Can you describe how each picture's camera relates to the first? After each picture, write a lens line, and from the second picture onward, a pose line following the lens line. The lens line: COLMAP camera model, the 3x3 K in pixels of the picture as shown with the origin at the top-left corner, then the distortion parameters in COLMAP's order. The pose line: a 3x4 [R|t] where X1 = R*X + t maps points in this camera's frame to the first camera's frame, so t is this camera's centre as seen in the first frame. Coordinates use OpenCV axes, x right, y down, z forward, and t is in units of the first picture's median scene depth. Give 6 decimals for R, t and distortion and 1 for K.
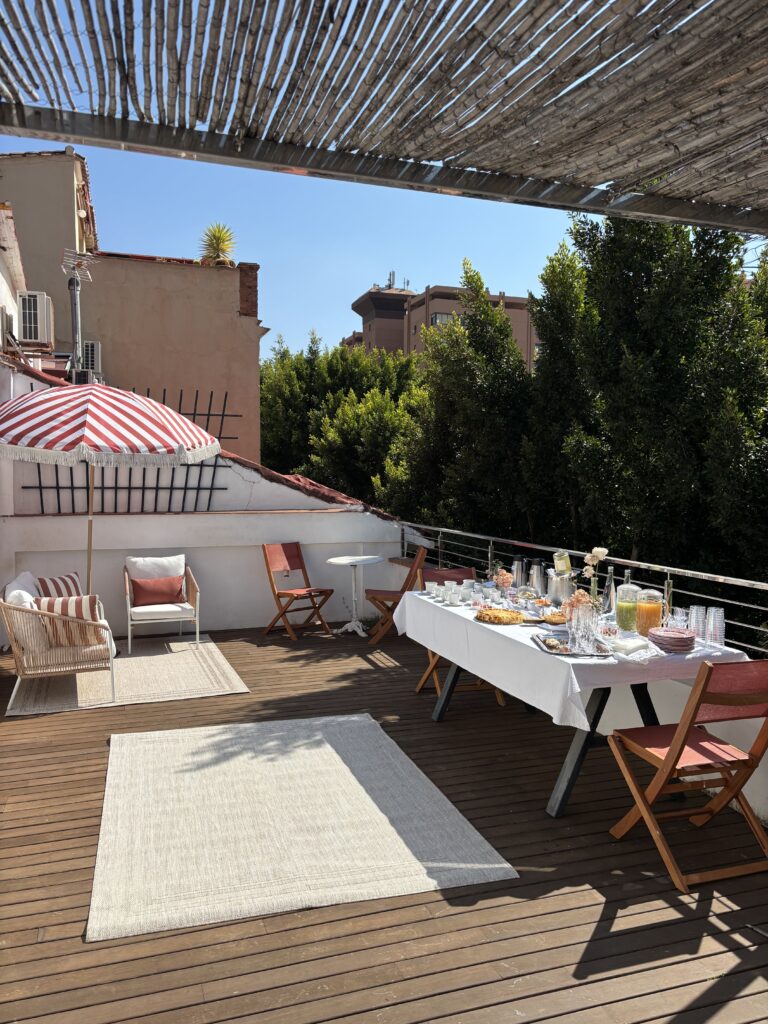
lens RADIAL K [[765.2, 0, 381.9], [0, 765.2, 514.2], [0, 0, 1]] dist [0.010989, -0.007377]
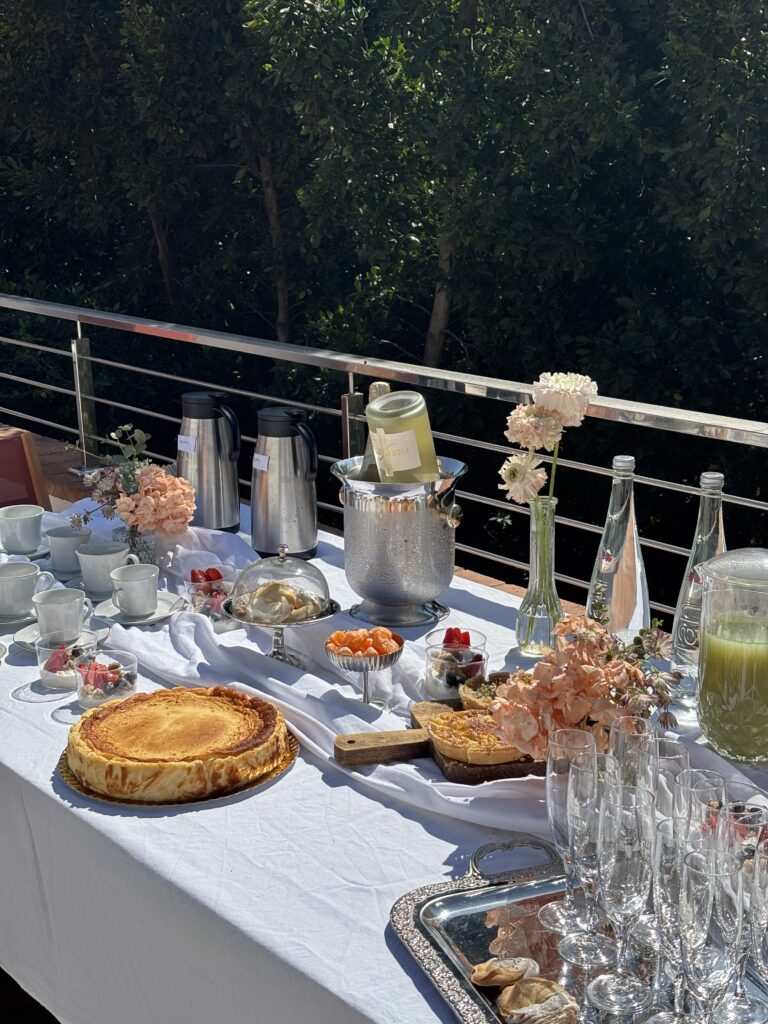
lens RADIAL K [[1550.3, 0, 382.4], [0, 1550.3, 513.7], [0, 0, 1]] dist [0.076349, 0.000000]
pose [[0.937255, -0.108543, 0.331319, 0.057526], [0.041565, 0.978312, 0.202922, -0.012105], [-0.346159, -0.176419, 0.921439, 0.491858]]
